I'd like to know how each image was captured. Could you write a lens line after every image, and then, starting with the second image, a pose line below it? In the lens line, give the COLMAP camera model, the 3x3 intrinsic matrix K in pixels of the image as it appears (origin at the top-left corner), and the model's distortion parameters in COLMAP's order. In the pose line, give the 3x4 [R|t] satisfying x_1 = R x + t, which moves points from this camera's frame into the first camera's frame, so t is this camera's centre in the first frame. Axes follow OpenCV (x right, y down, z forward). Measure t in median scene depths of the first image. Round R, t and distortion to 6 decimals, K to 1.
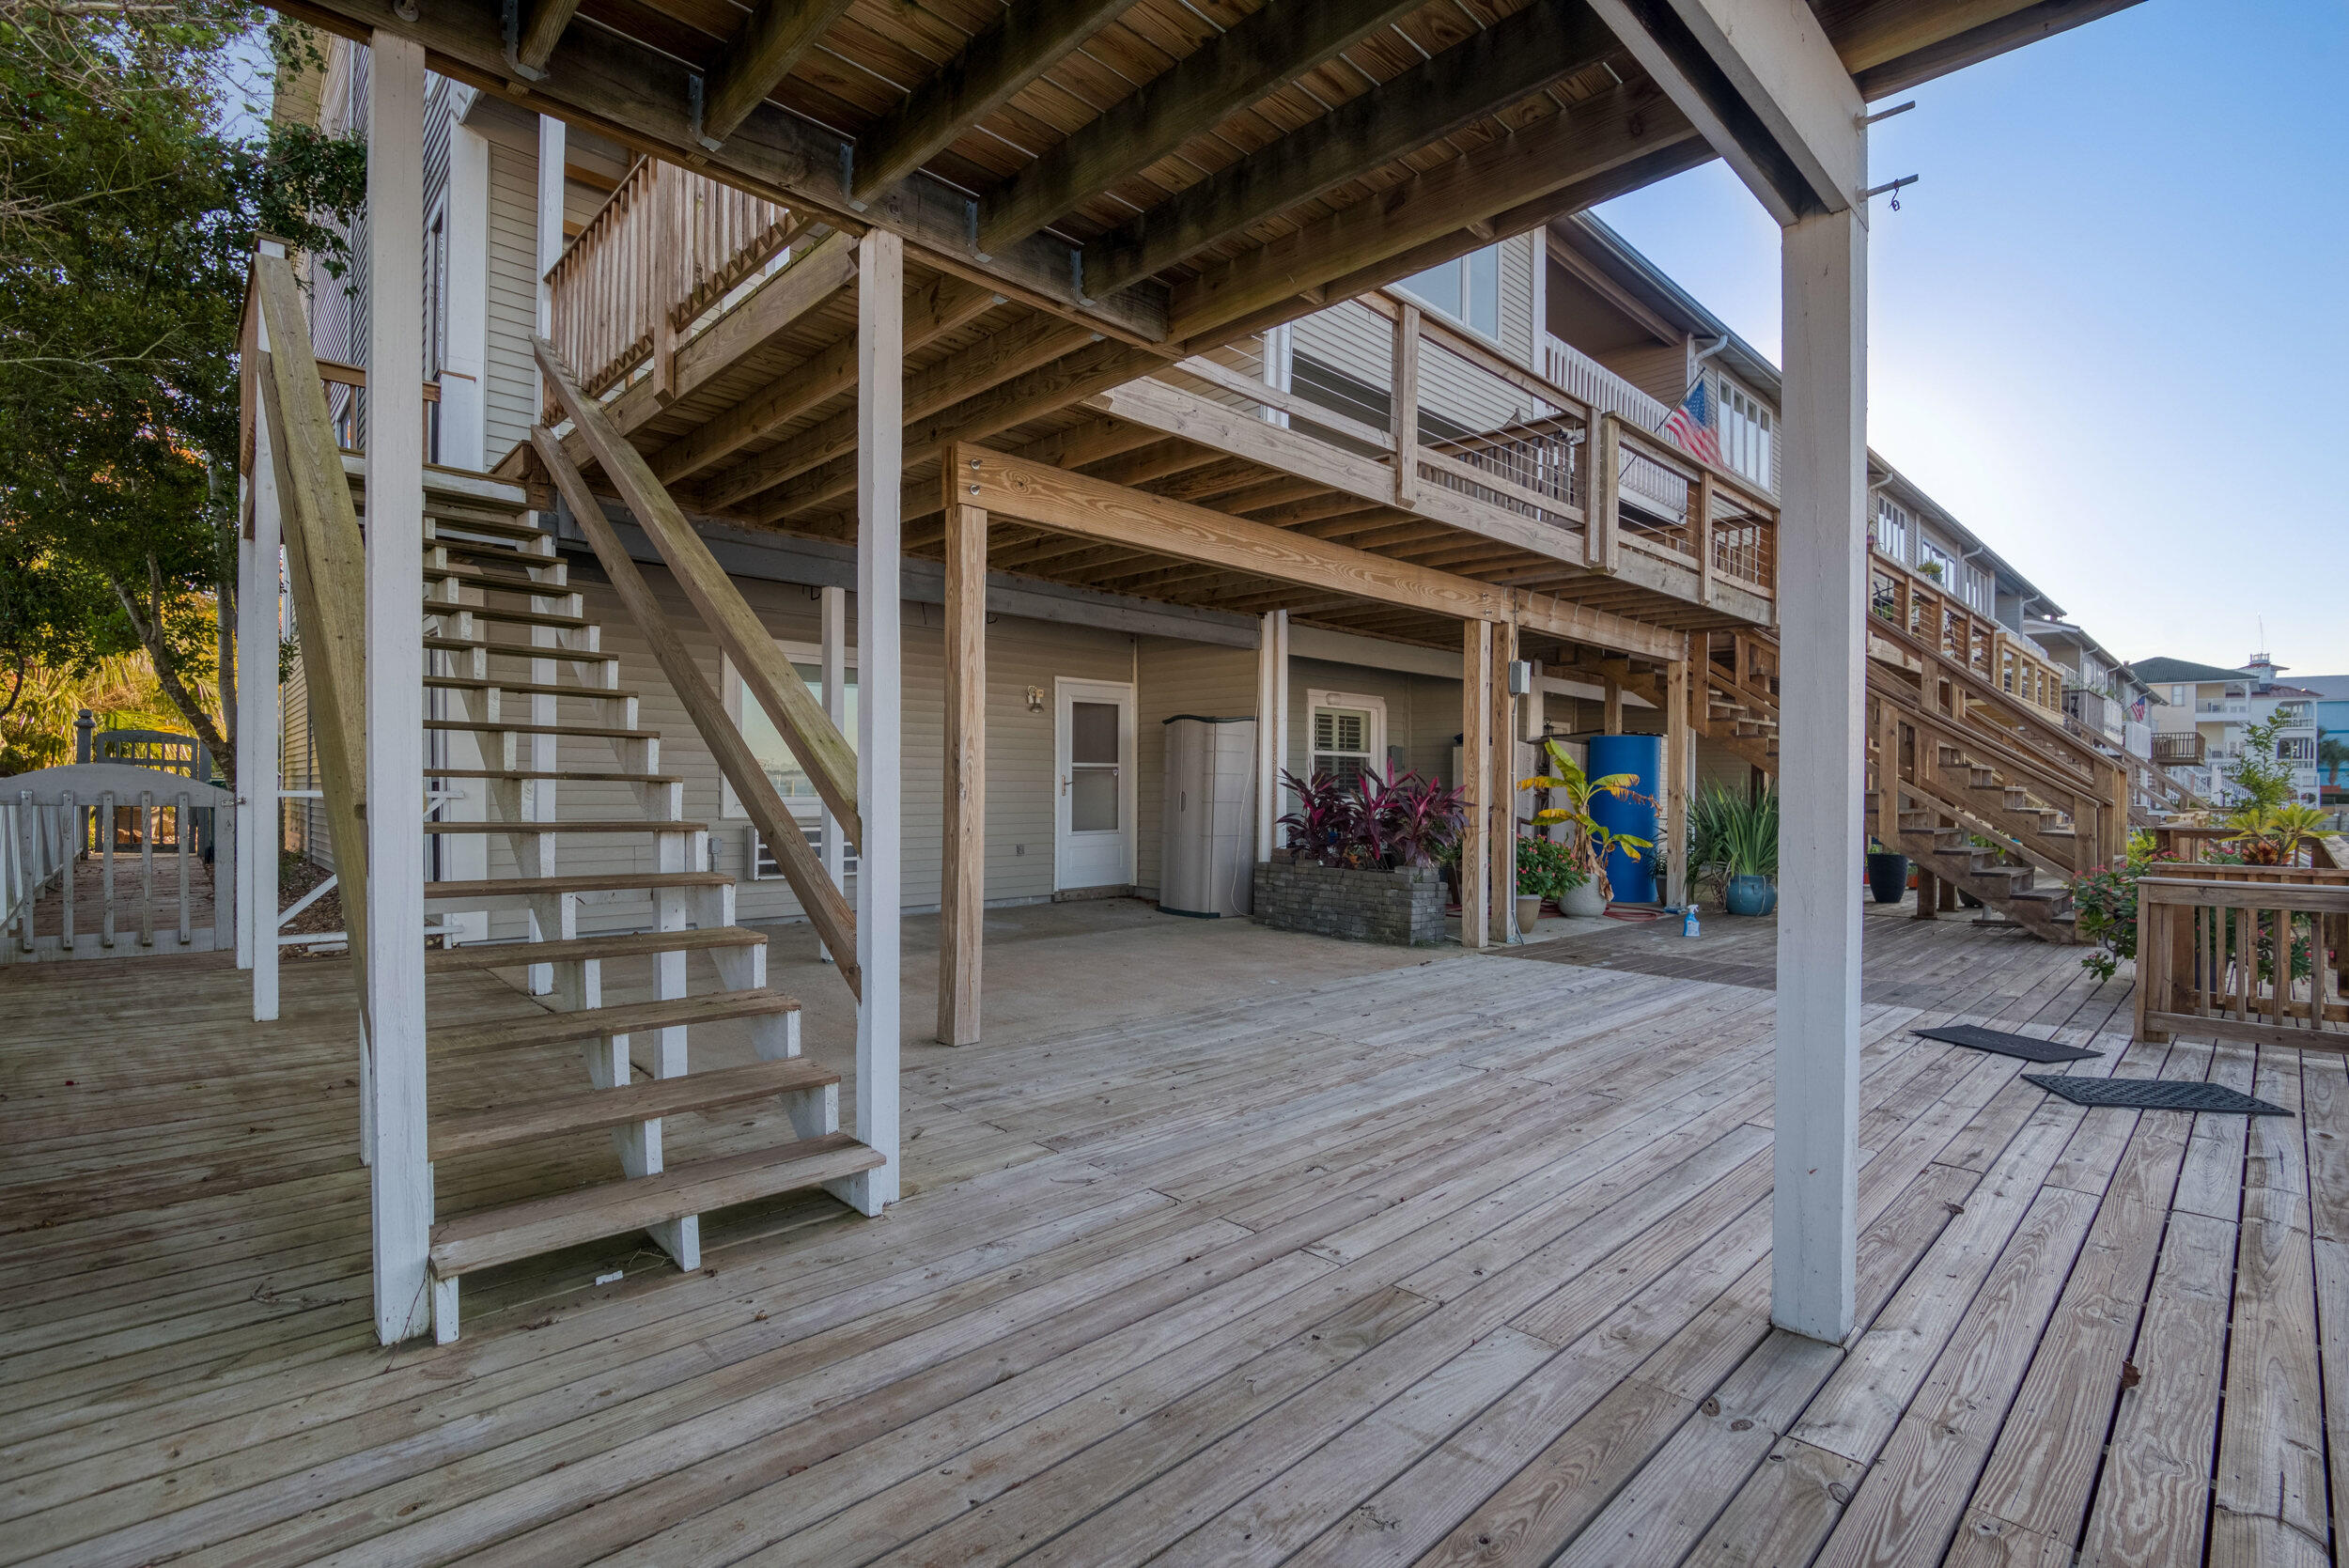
lens RADIAL K [[1080.5, 0, 1188.0], [0, 1080.5, 787.6], [0, 0, 1]] dist [-0.018696, 0.001991]
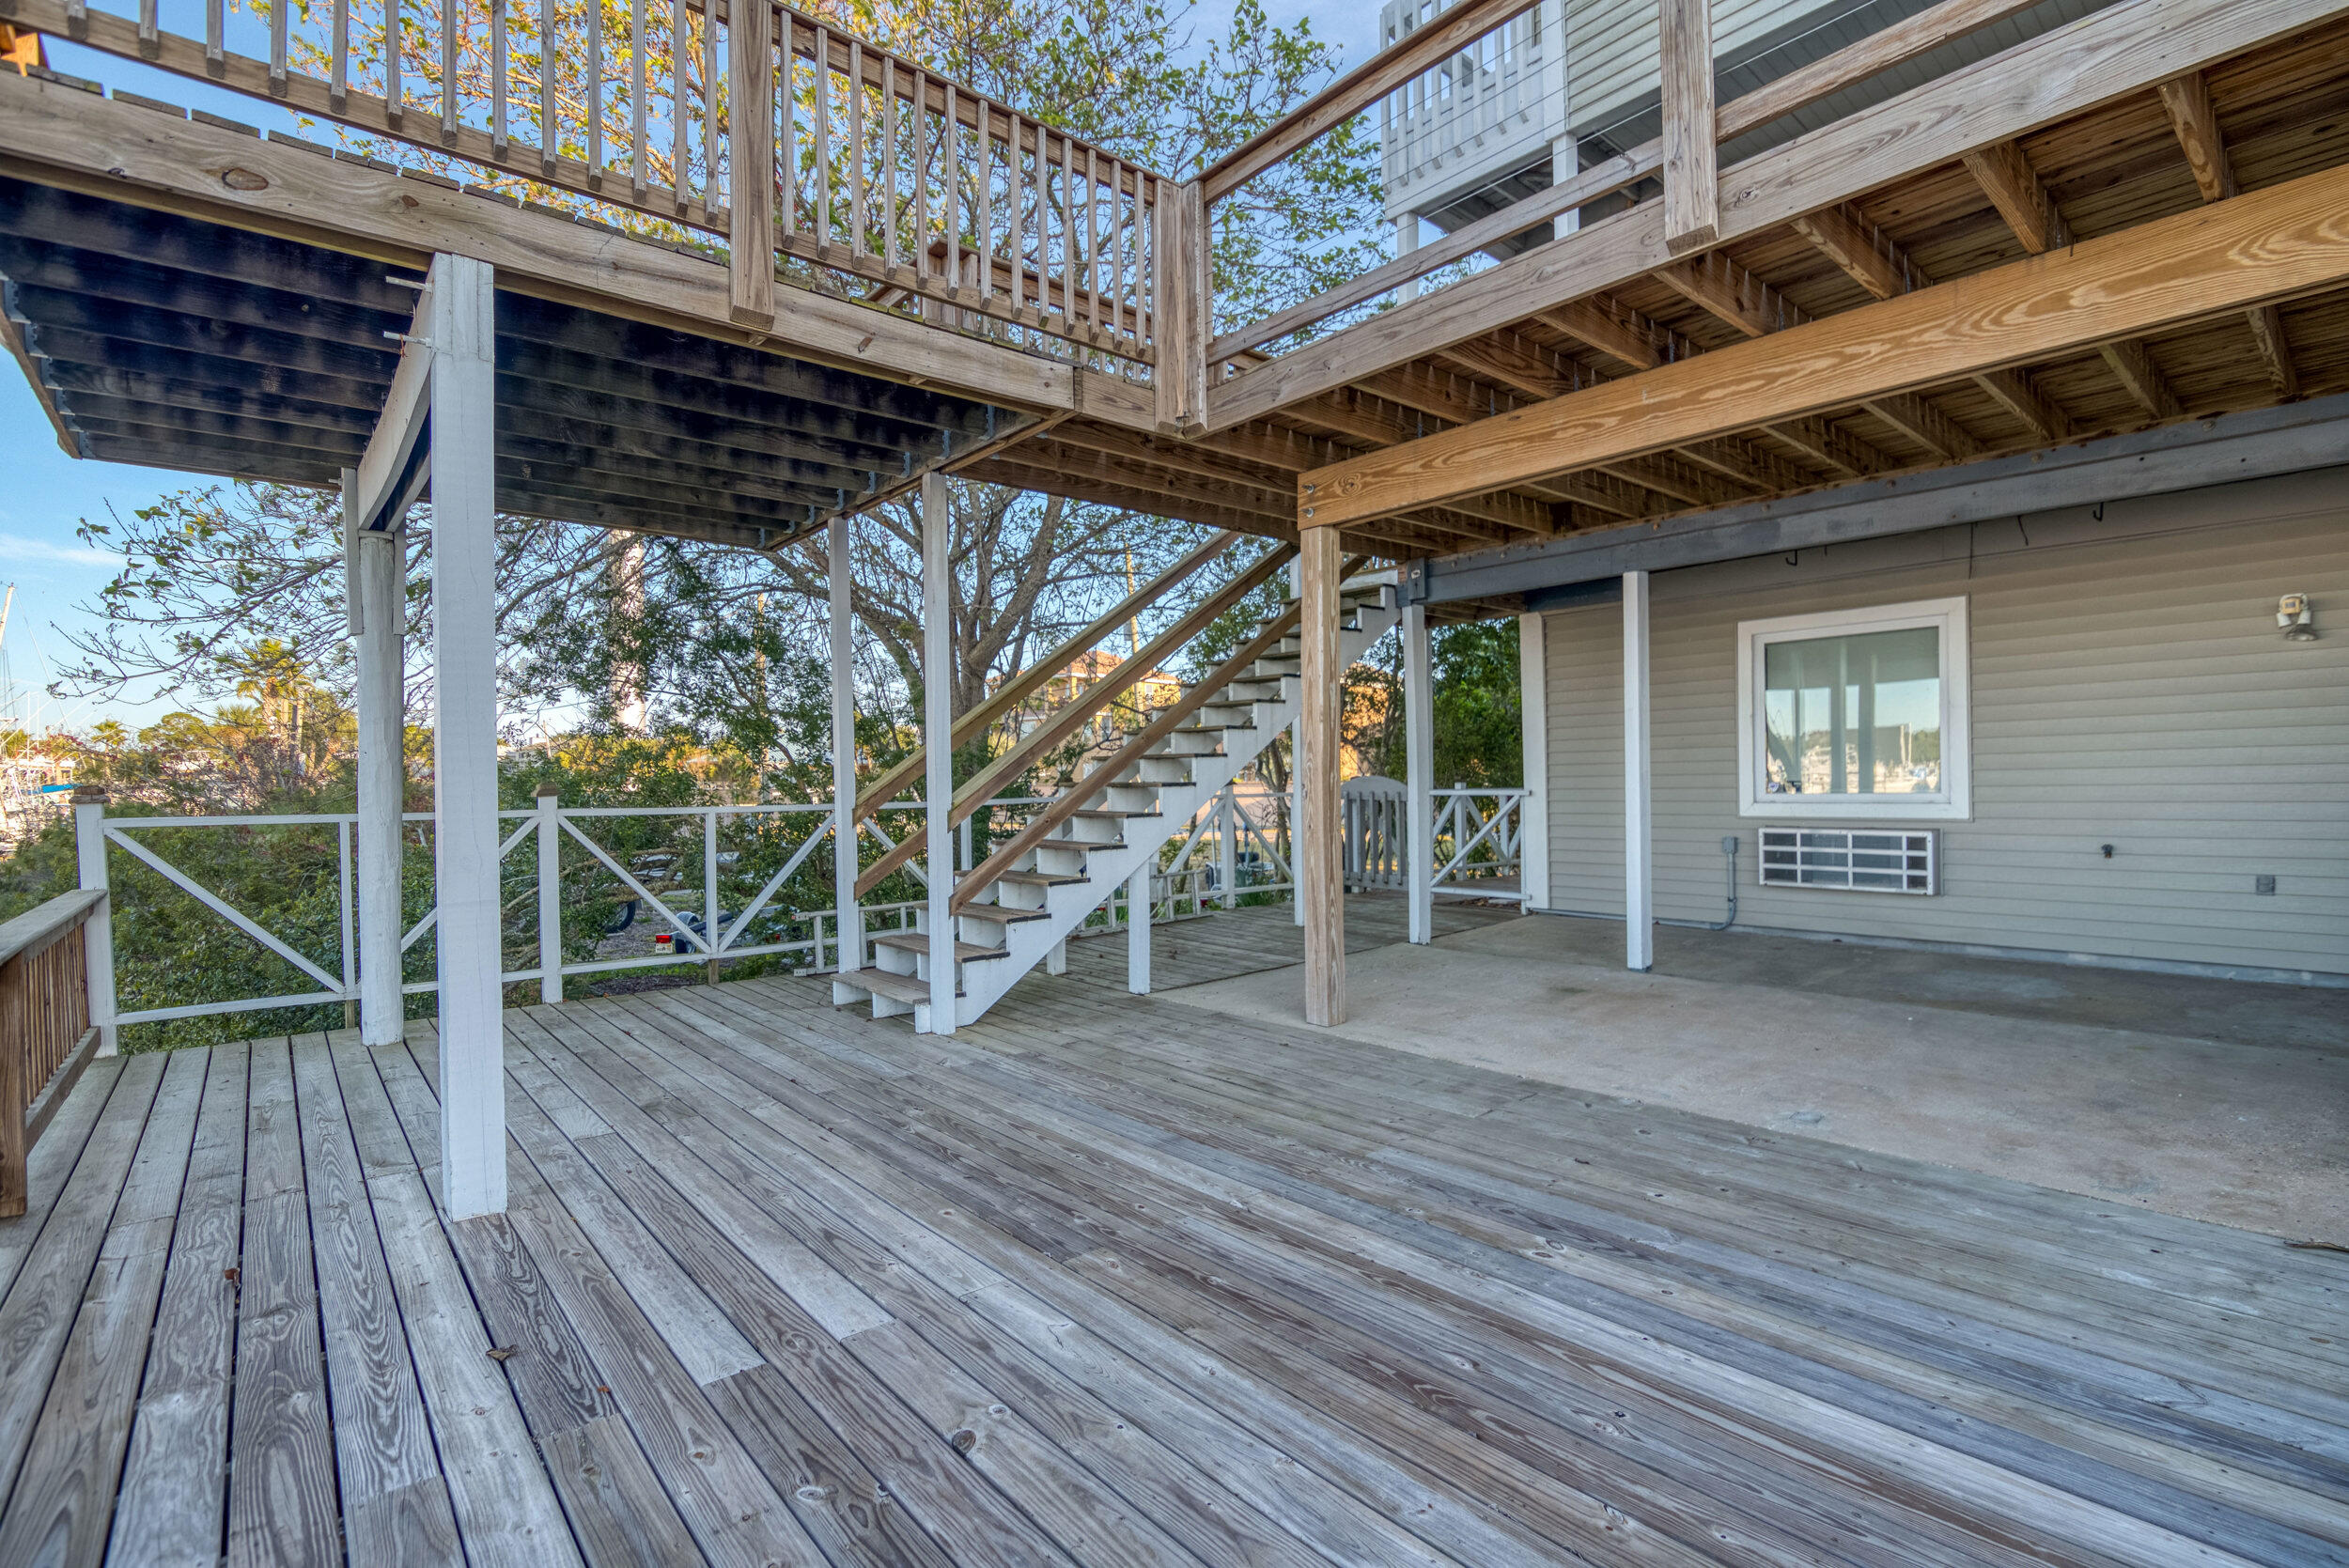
lens RADIAL K [[1080.5, 0, 1190.8], [0, 1080.5, 792.6], [0, 0, 1]] dist [-0.018696, 0.001991]
pose [[-0.056660, 0.000562, -0.998393, 1.259794], [0.011646, 0.999932, -0.000098, 0.006220], [0.998326, -0.011633, -0.056663, 1.340048]]
